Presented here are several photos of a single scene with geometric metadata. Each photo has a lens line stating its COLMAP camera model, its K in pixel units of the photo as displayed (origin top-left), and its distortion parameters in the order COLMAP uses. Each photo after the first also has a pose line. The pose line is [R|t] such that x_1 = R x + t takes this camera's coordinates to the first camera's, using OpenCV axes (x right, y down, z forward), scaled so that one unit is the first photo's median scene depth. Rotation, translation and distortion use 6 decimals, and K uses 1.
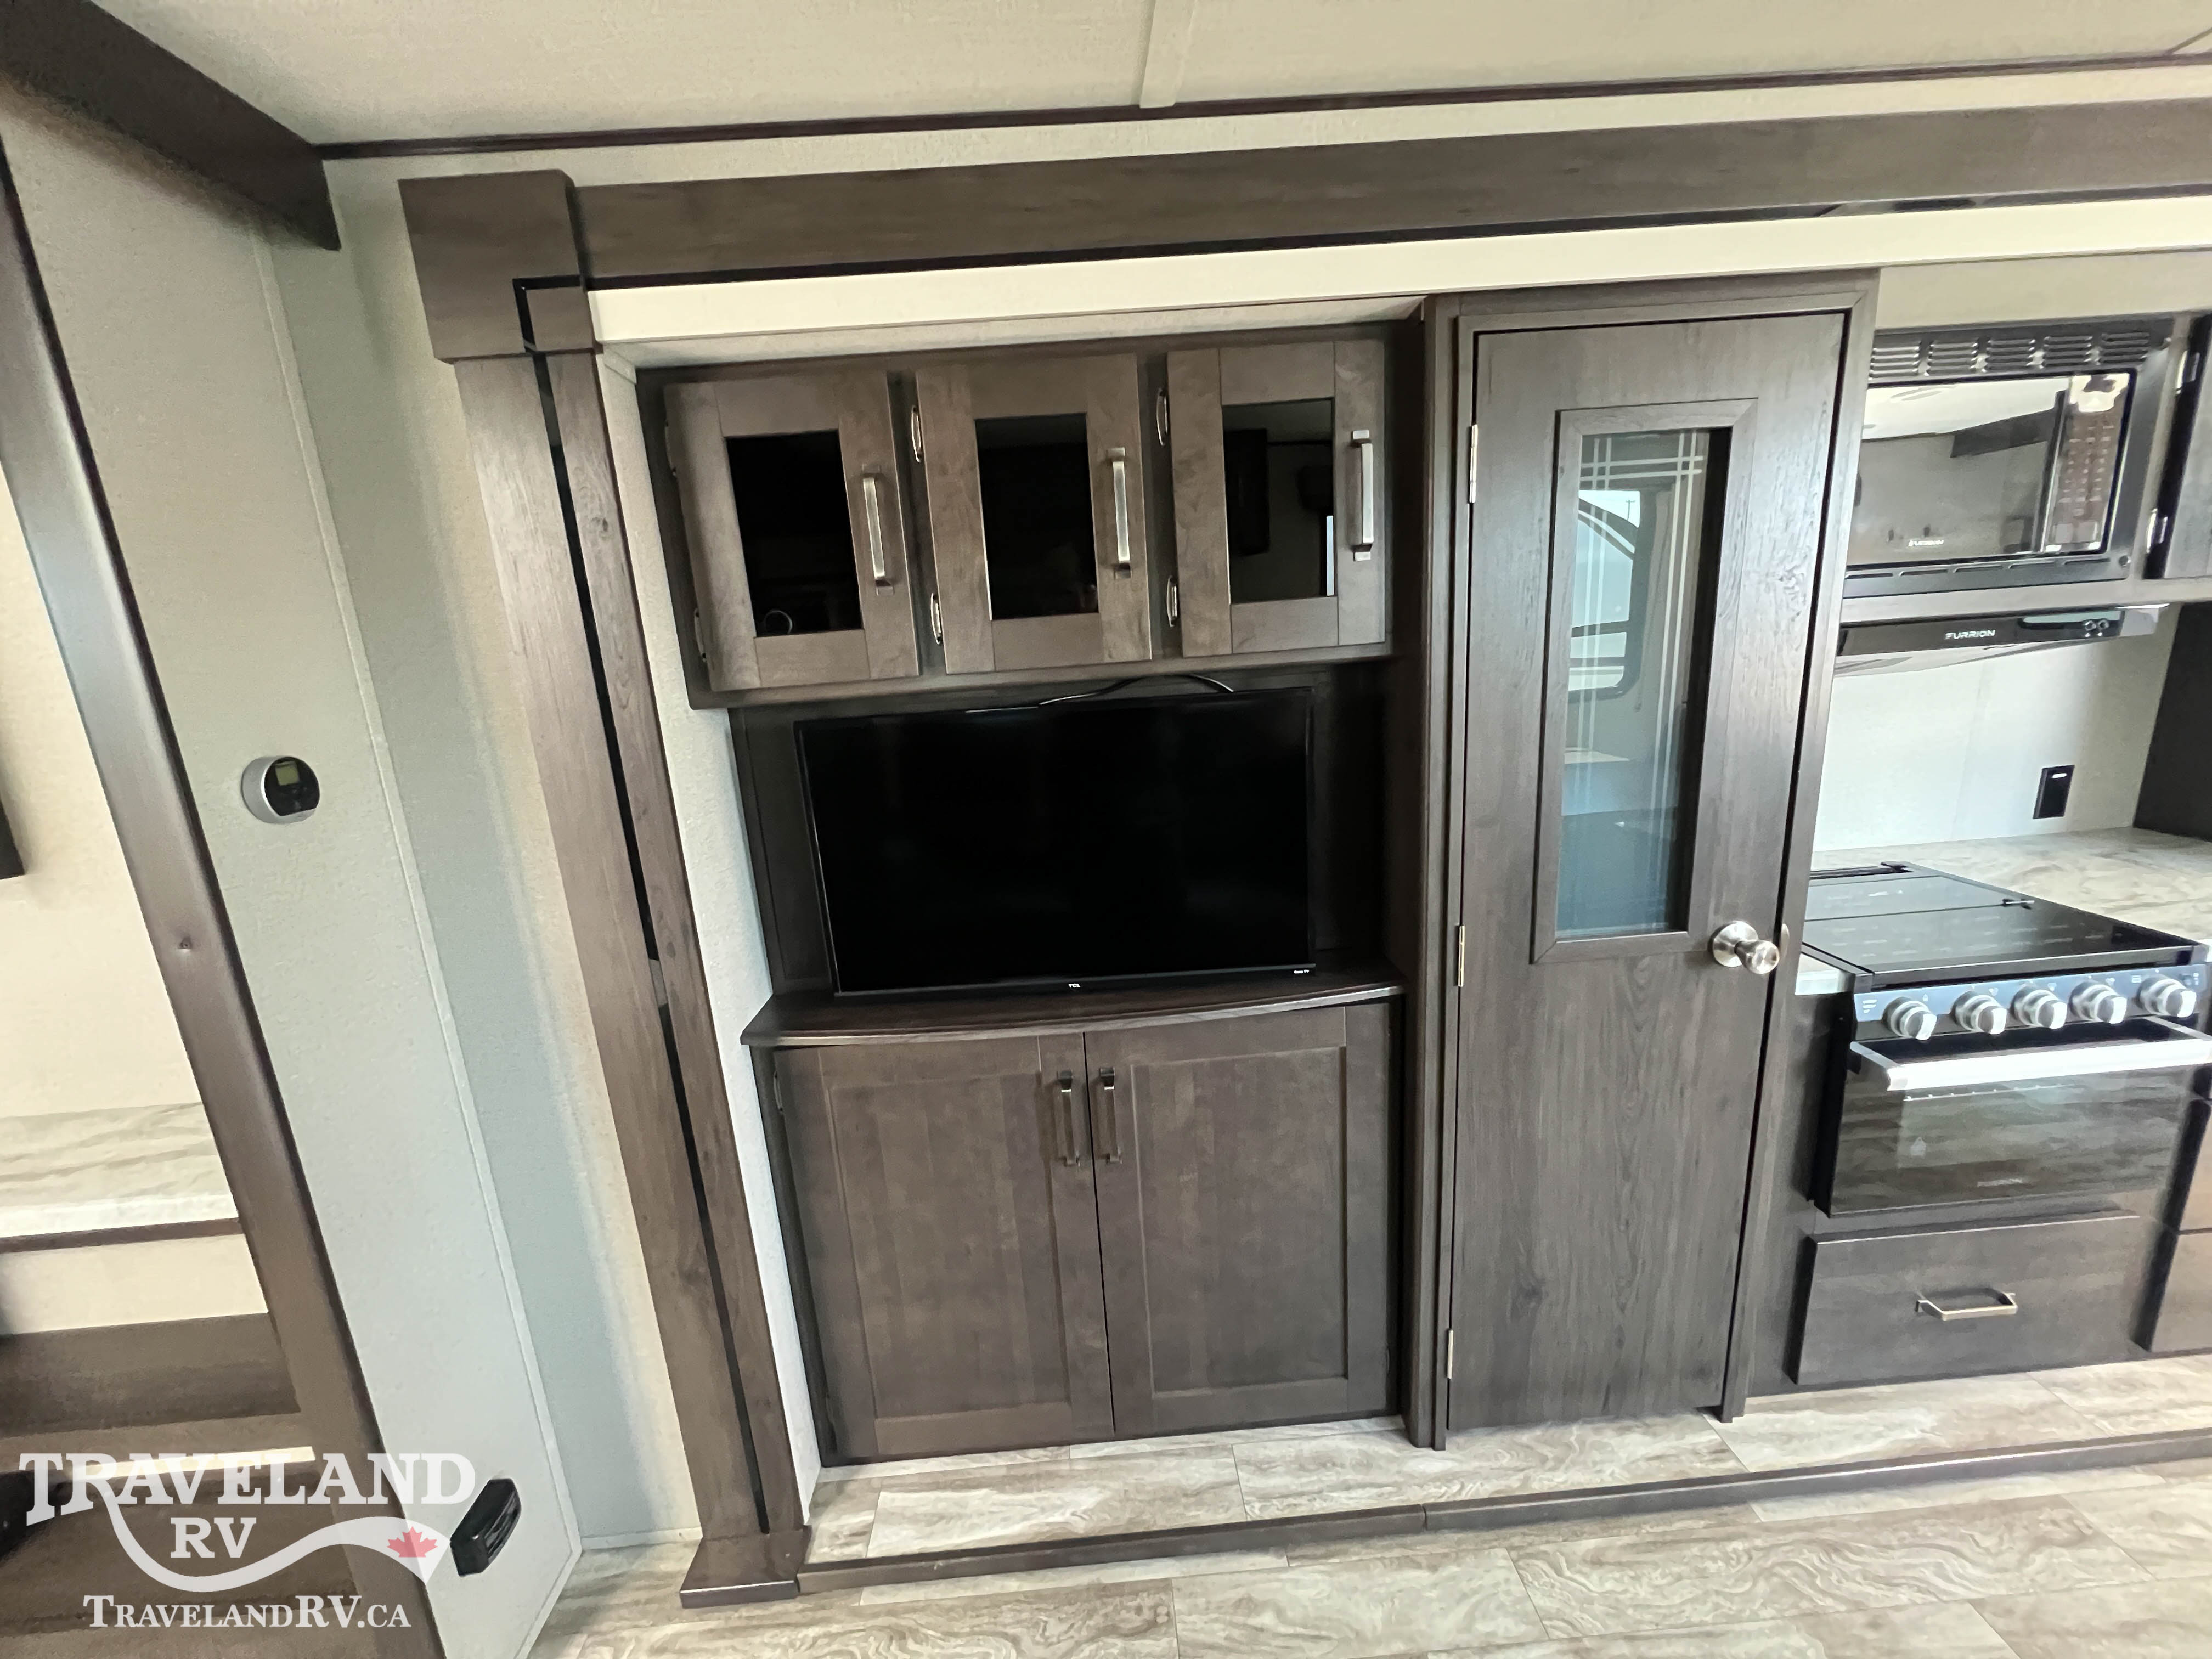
lens RADIAL K [[886.4, 0, 1092.6], [0, 886.4, 825.9], [0, 0, 1]] dist [-0.002041, 0.000103]
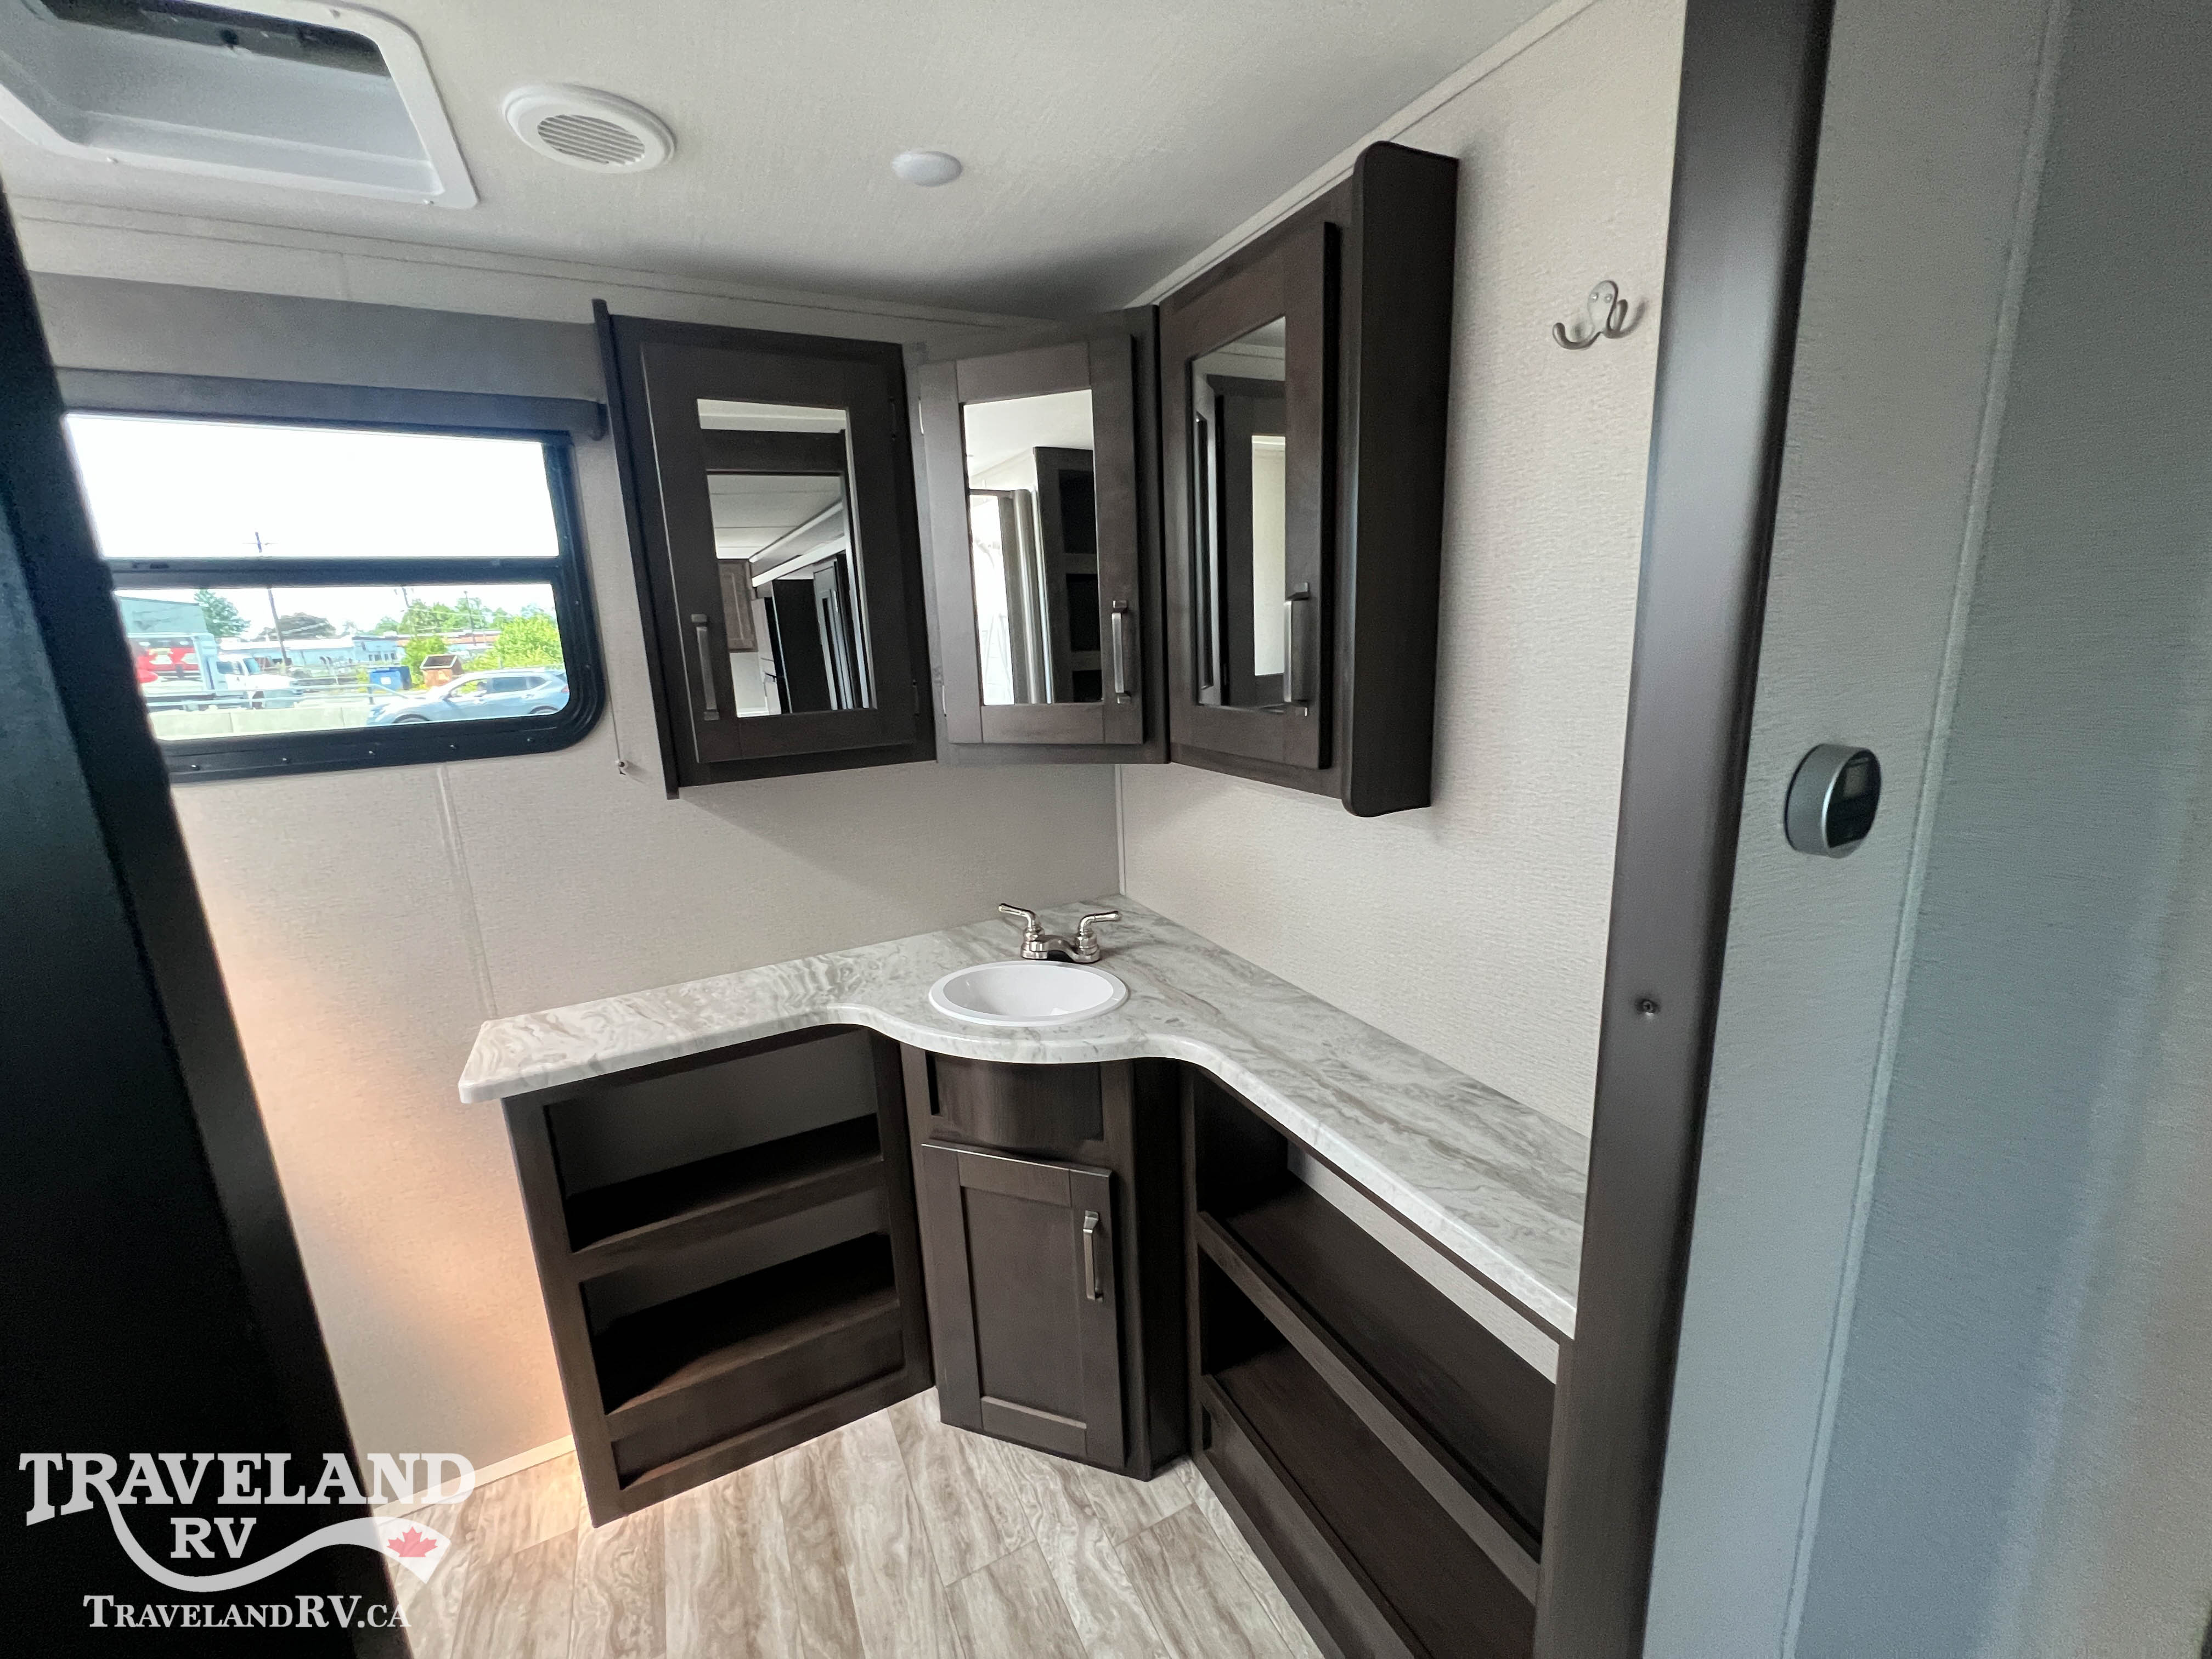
lens RADIAL K [[886.4, 0, 1102.5], [0, 886.4, 821.3], [0, 0, 1]] dist [-0.002041, 0.000103]
pose [[0.422671, 0.244305, -0.872734, -0.532072], [-0.181828, 0.966260, 0.182426, -0.043681], [0.887856, 0.081582, 0.452832, 0.251589]]
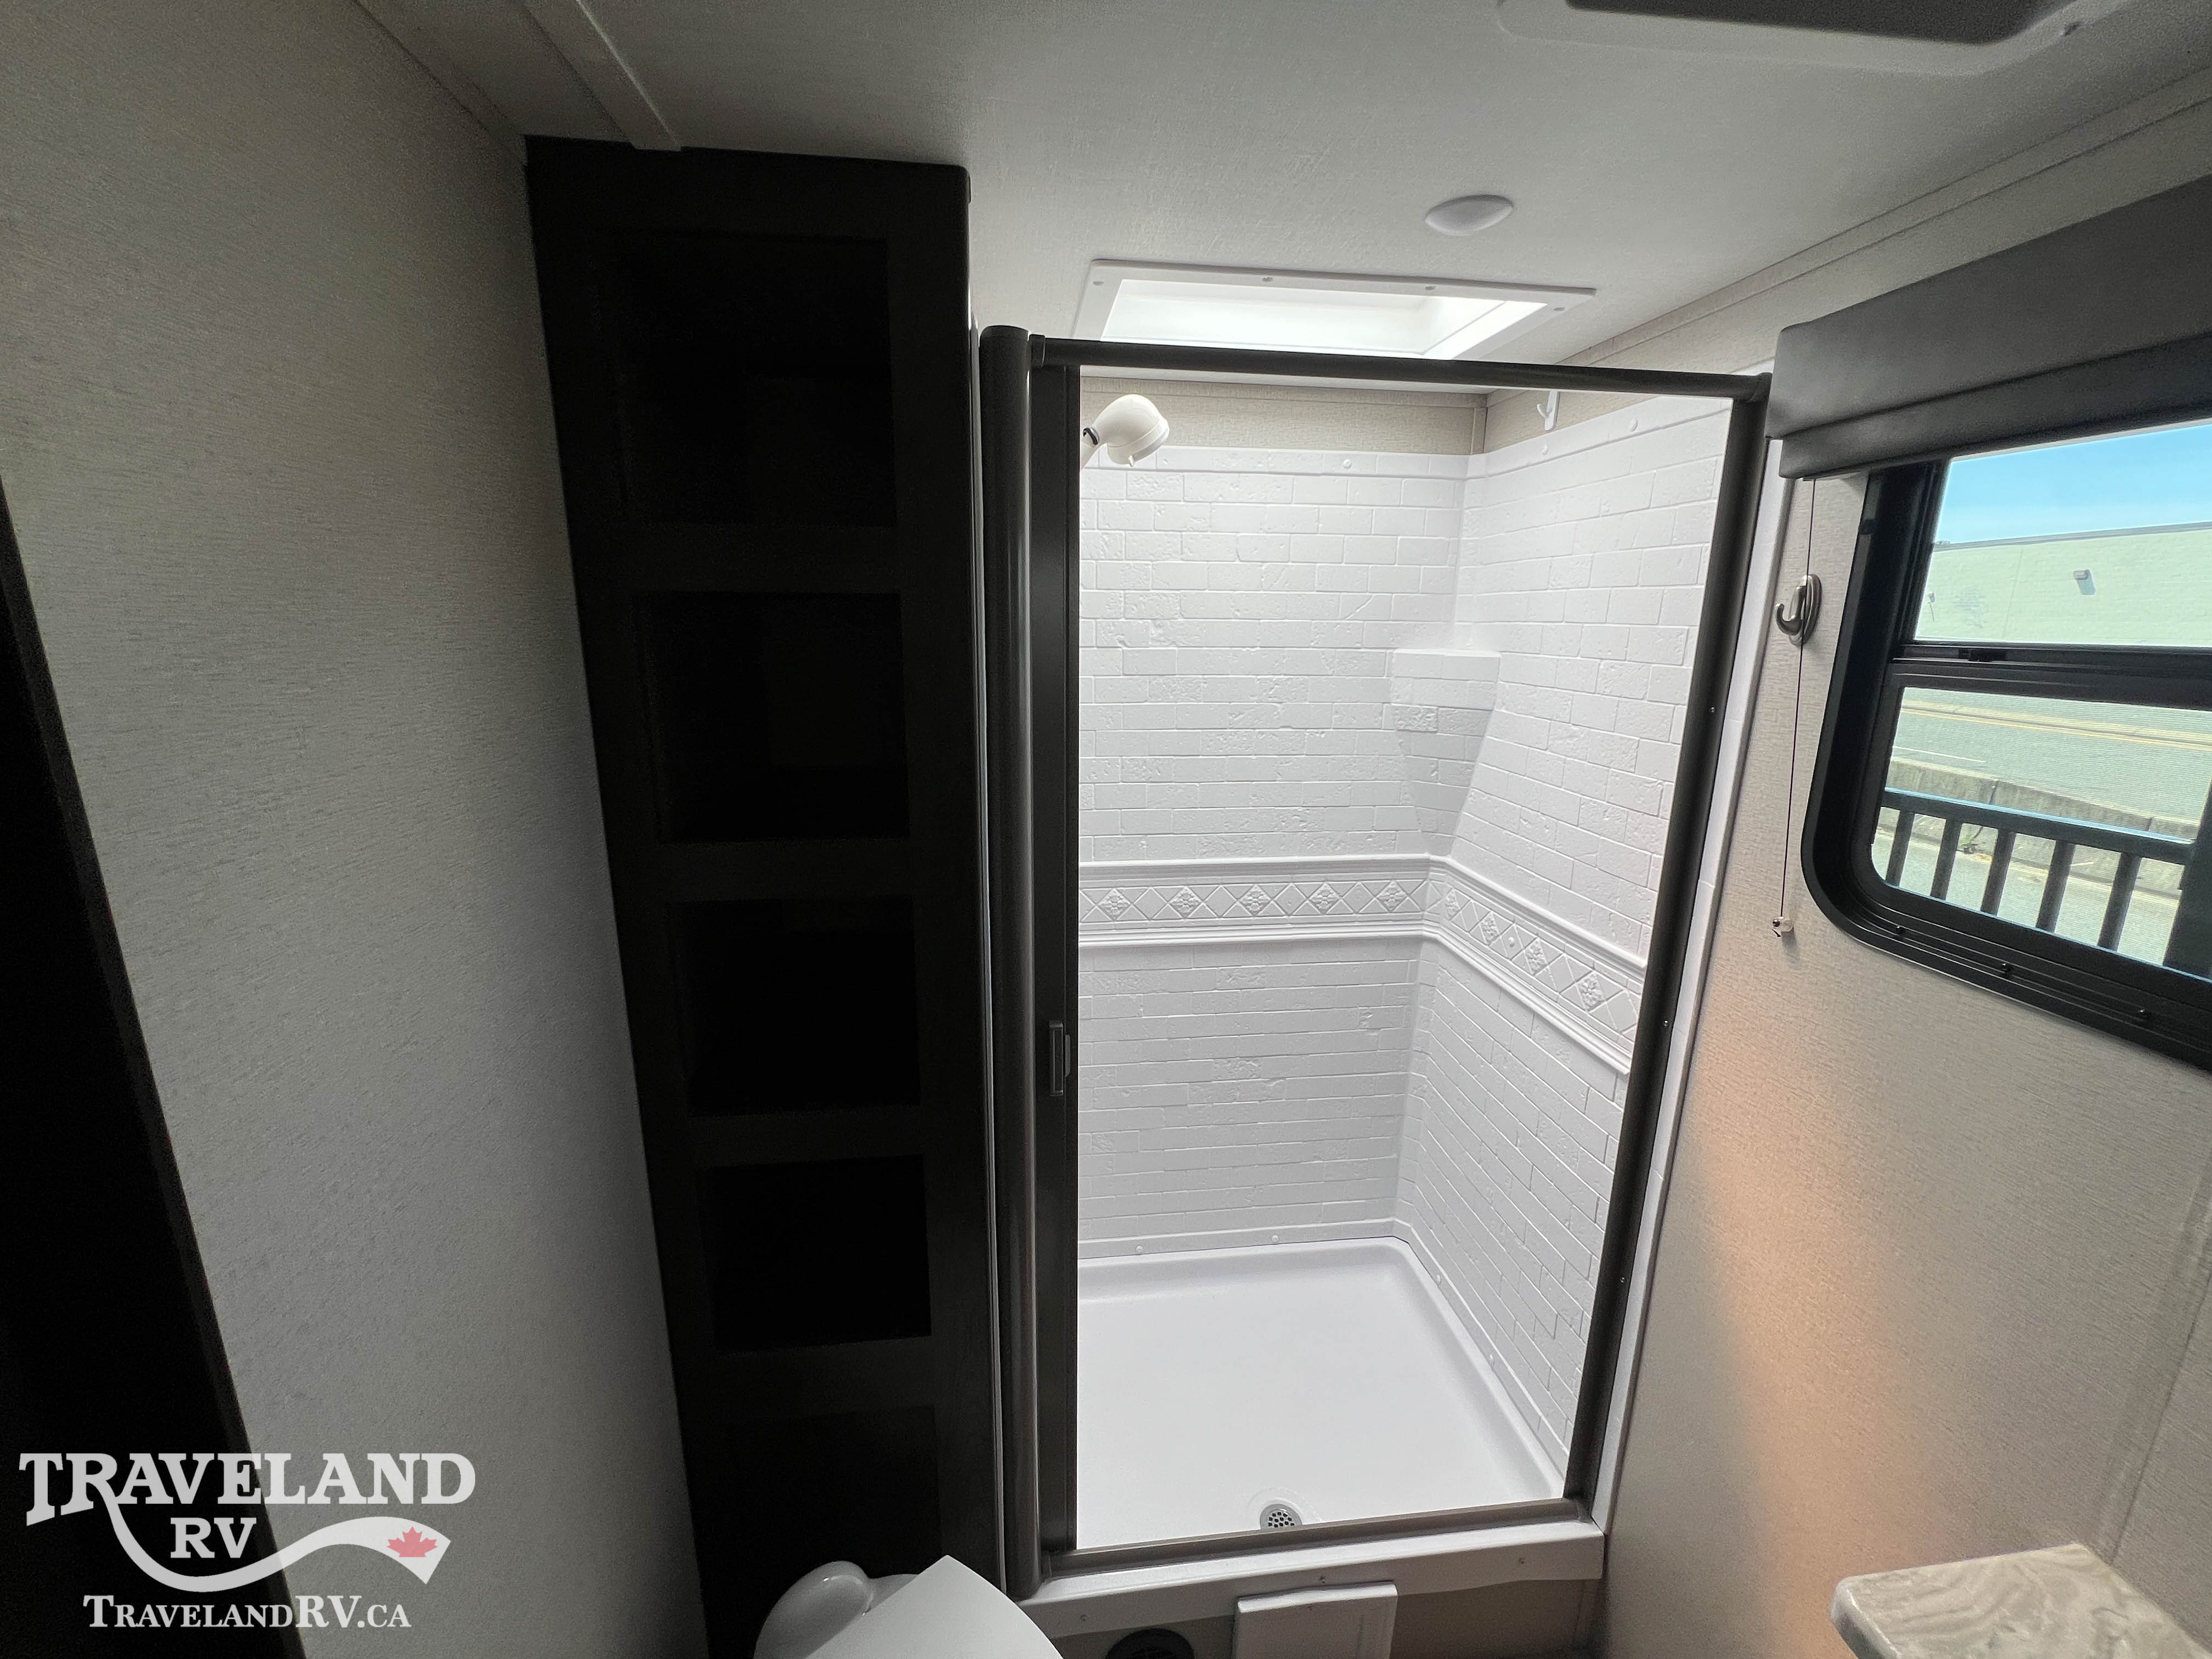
lens RADIAL K [[886.4, 0, 1107.4], [0, 886.4, 823.4], [0, 0, 1]] dist [-0.002041, 0.000103]
pose [[-0.994719, 0.074565, -0.070525, -1.244584], [0.036968, 0.901331, 0.431551, -0.162226], [0.095745, 0.426665, -0.899327, 0.355447]]
